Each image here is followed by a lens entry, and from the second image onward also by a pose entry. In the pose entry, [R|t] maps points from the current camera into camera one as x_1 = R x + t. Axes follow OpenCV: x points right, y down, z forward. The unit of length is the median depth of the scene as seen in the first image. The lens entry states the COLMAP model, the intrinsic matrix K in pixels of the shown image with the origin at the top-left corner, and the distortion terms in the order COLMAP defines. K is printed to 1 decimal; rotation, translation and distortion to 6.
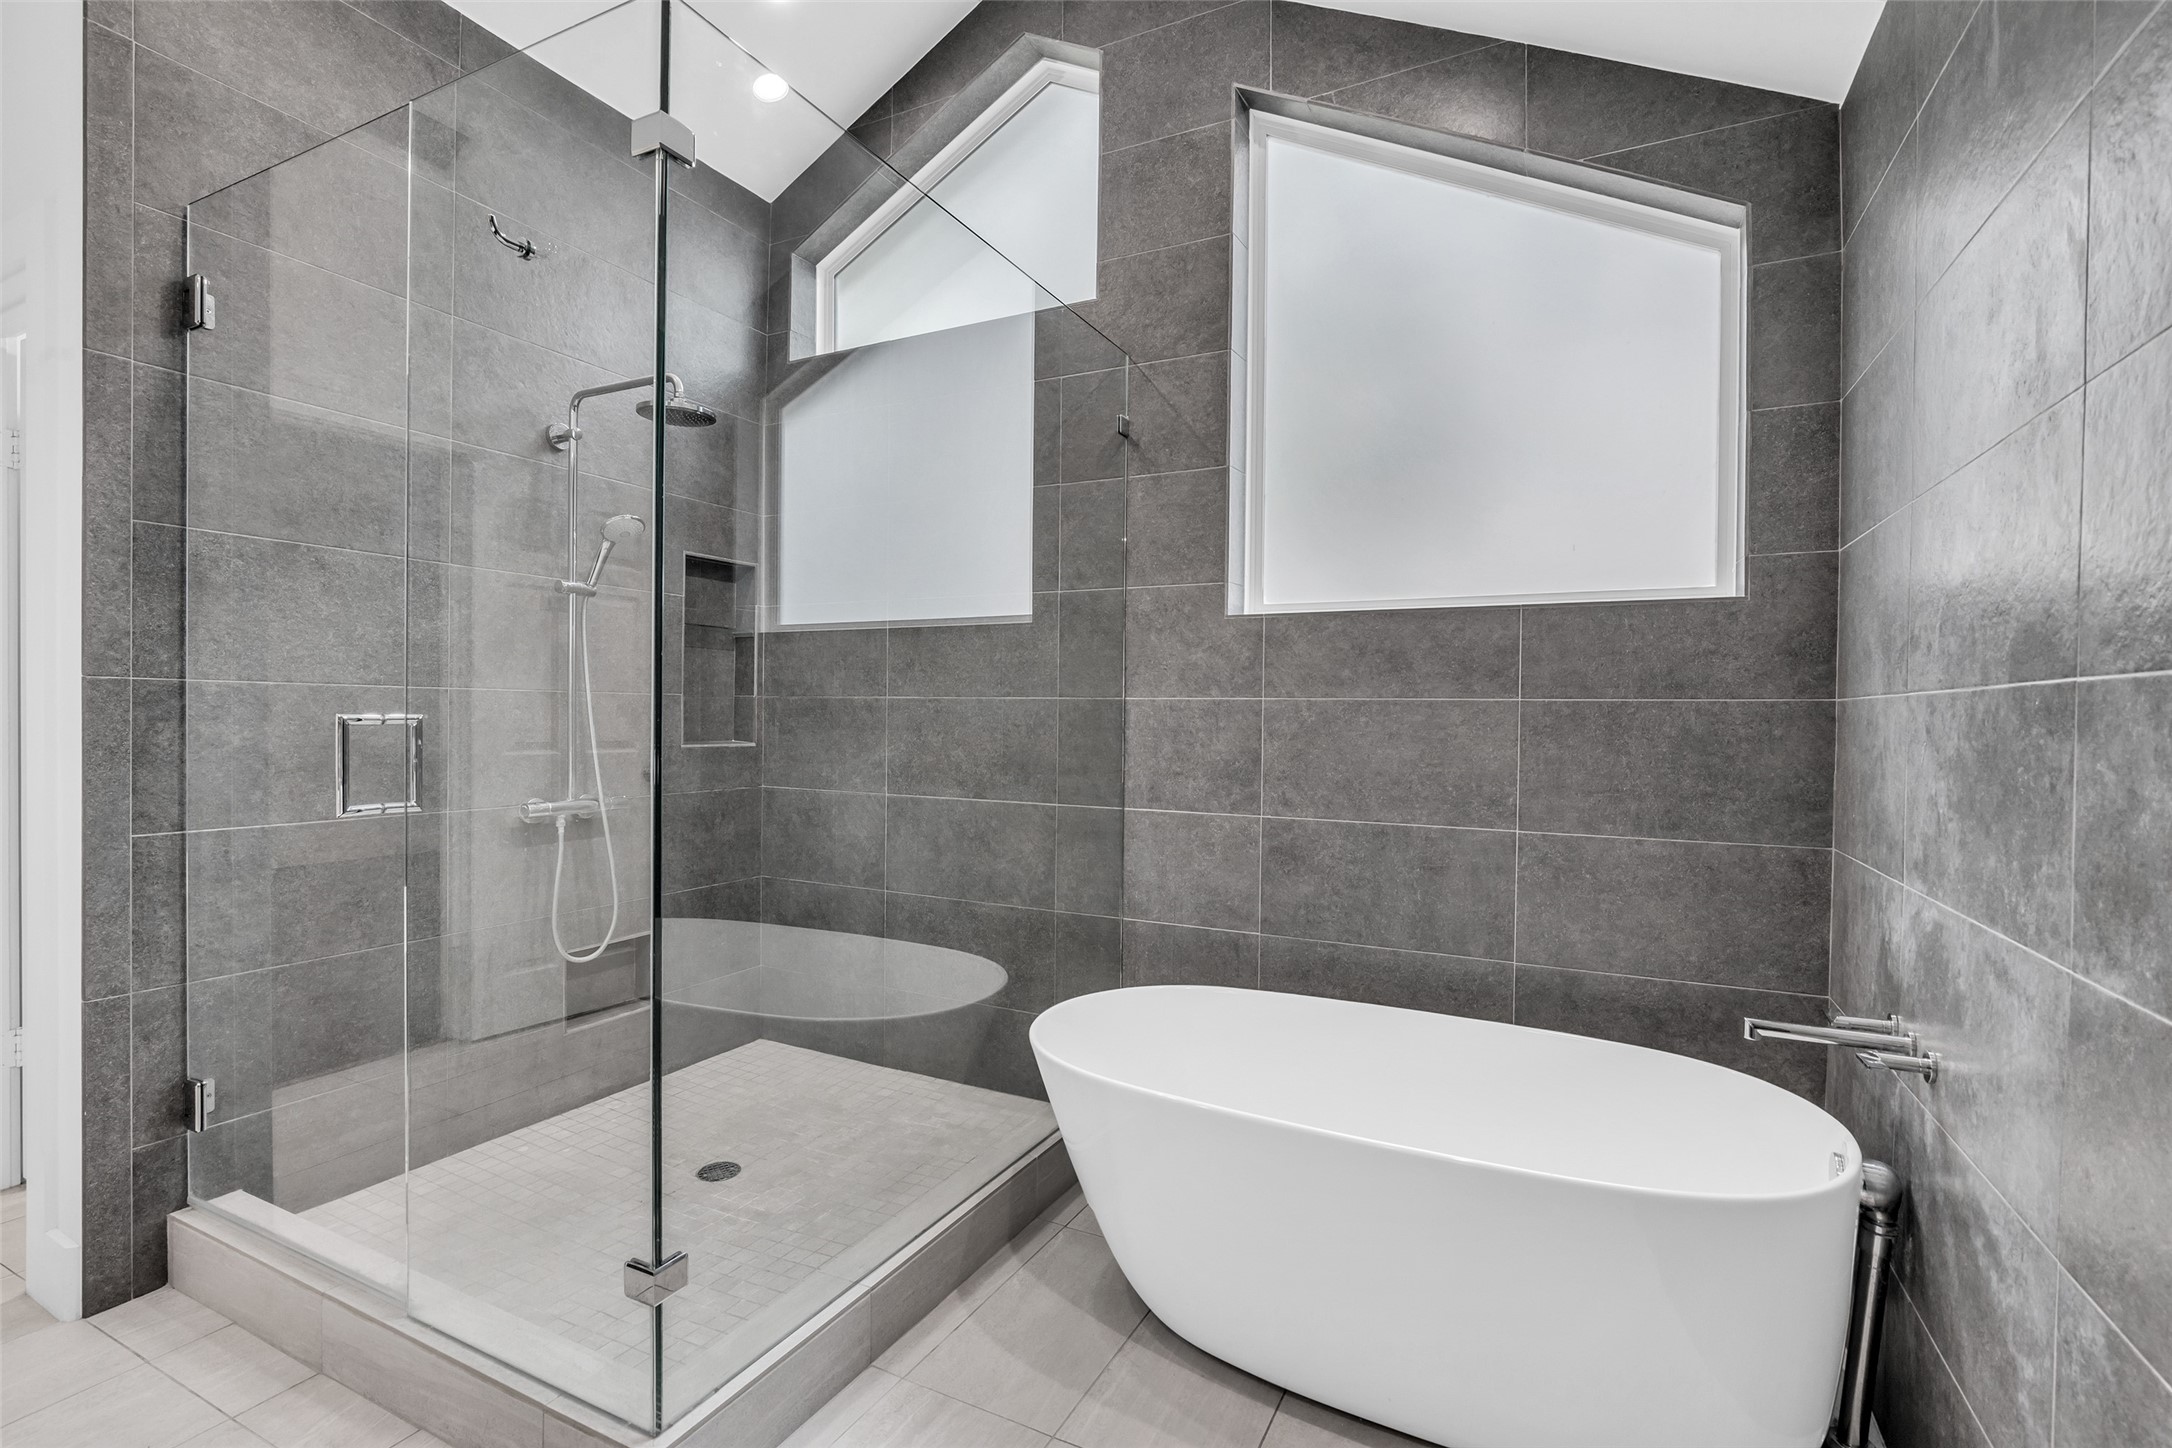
lens RADIAL K [[993.6, 0, 1083.7], [0, 993.6, 725.5], [0, 0, 1]] dist [-0.001024, -0.000019]
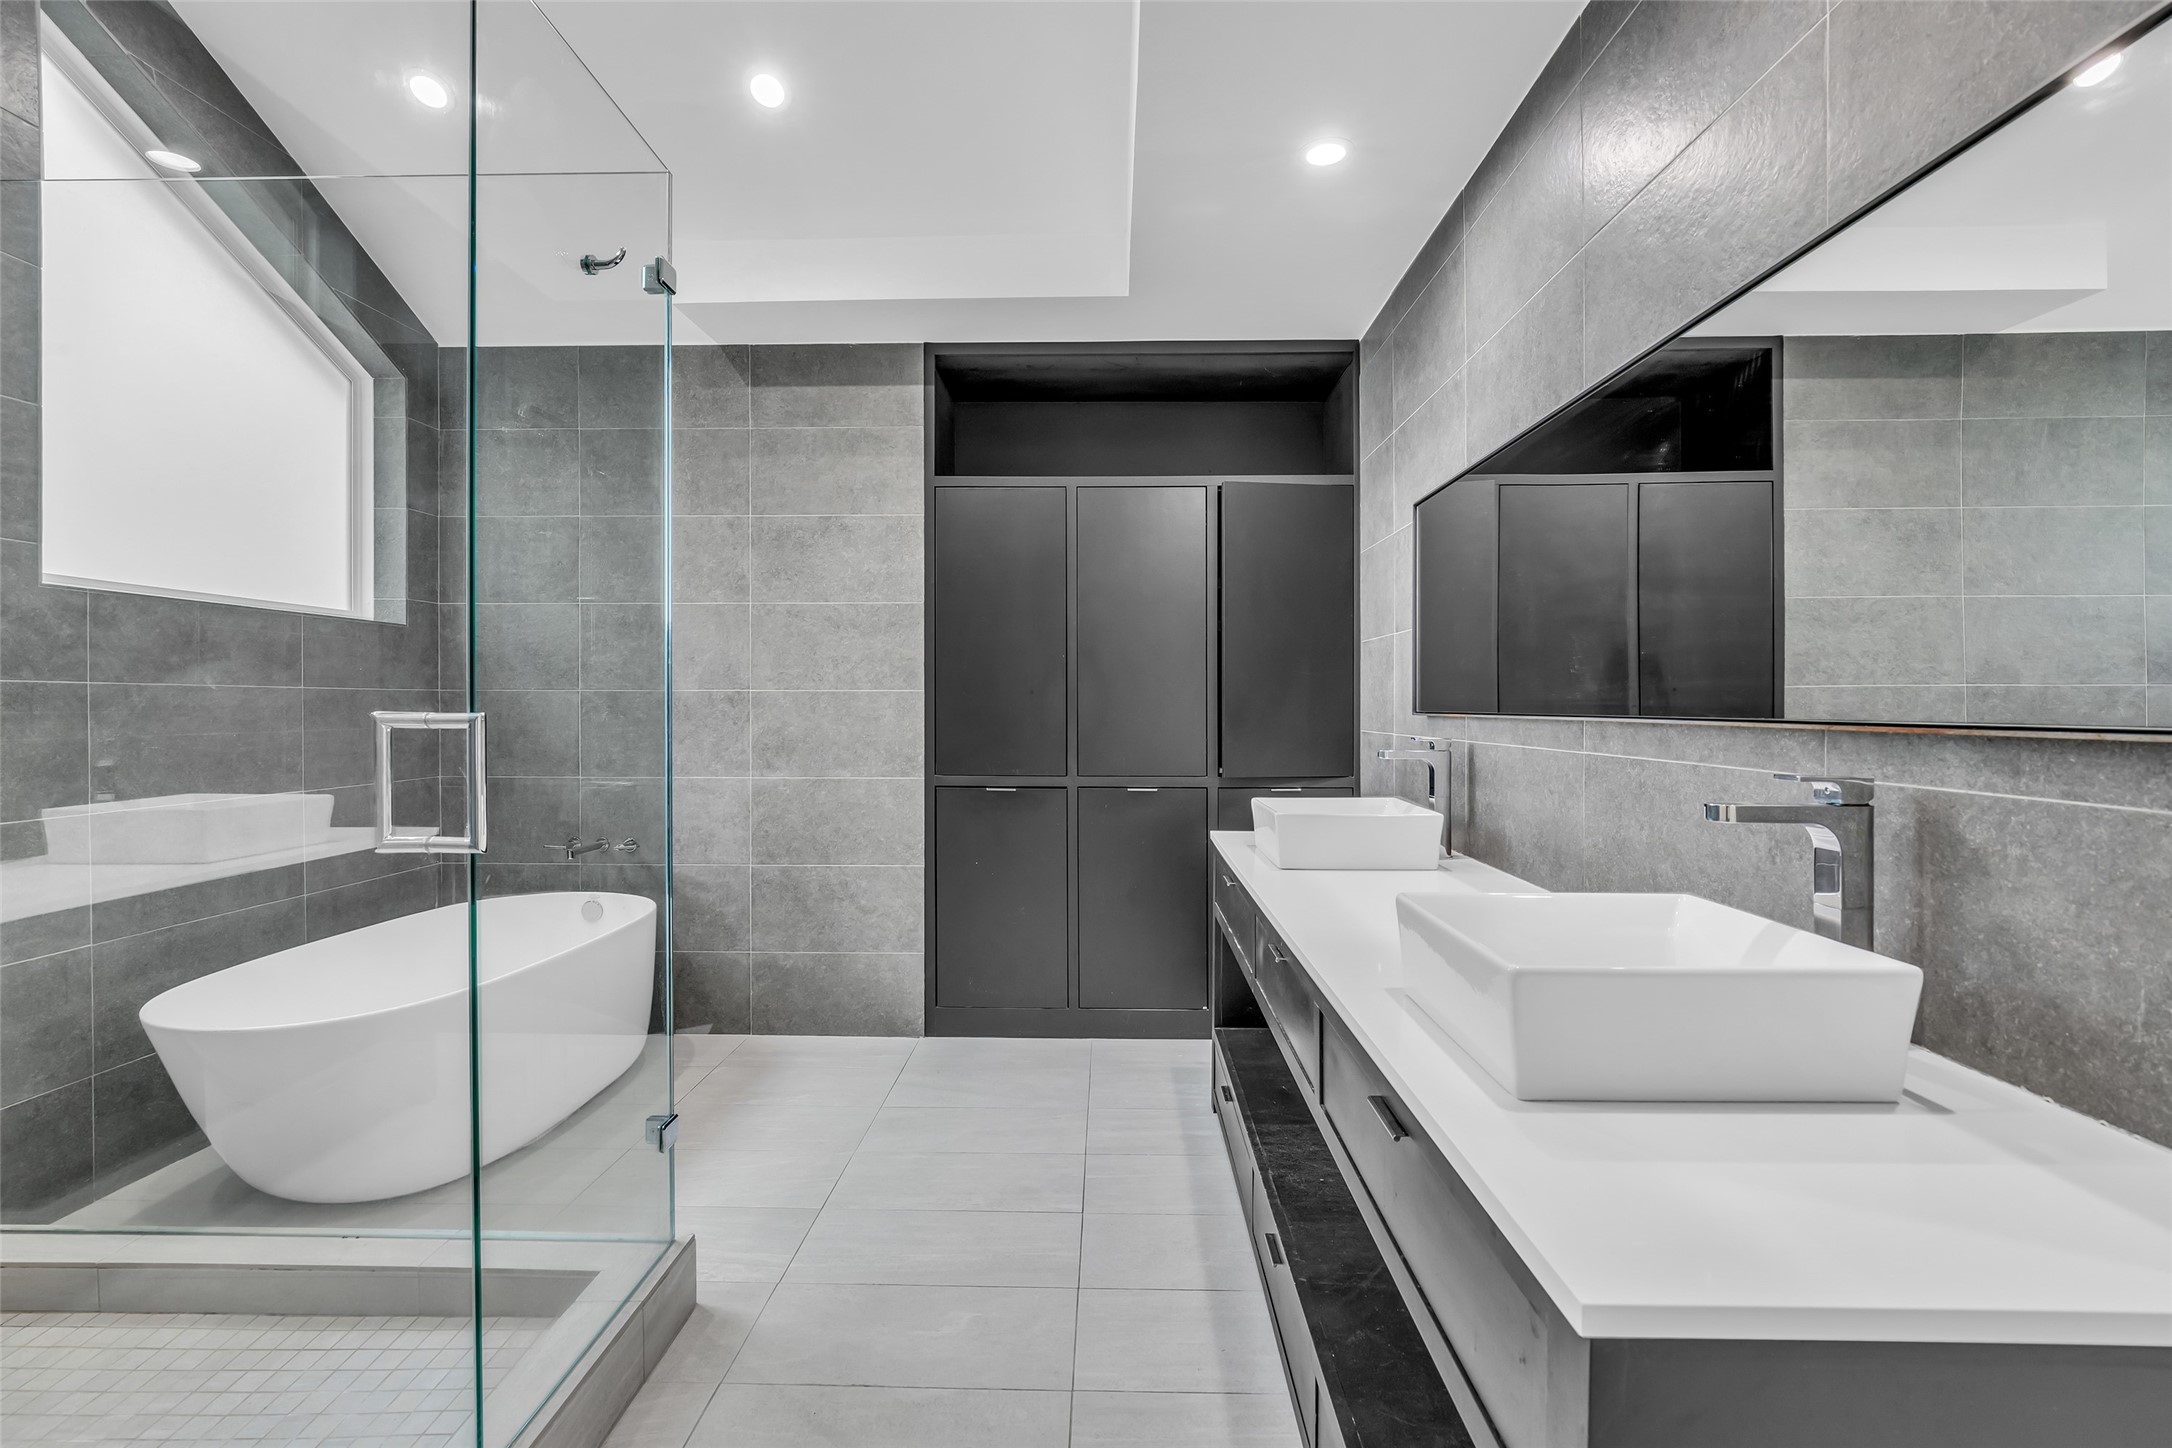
lens RADIAL K [[993.6, 0, 1085.6], [0, 993.6, 713.5], [0, 0, 1]] dist [-0.001024, -0.000019]
pose [[-0.433286, -0.019262, 0.901051, -1.034104], [0.003164, 0.999733, 0.022893, -0.017344], [-0.901251, 0.012771, -0.433109, 0.587647]]
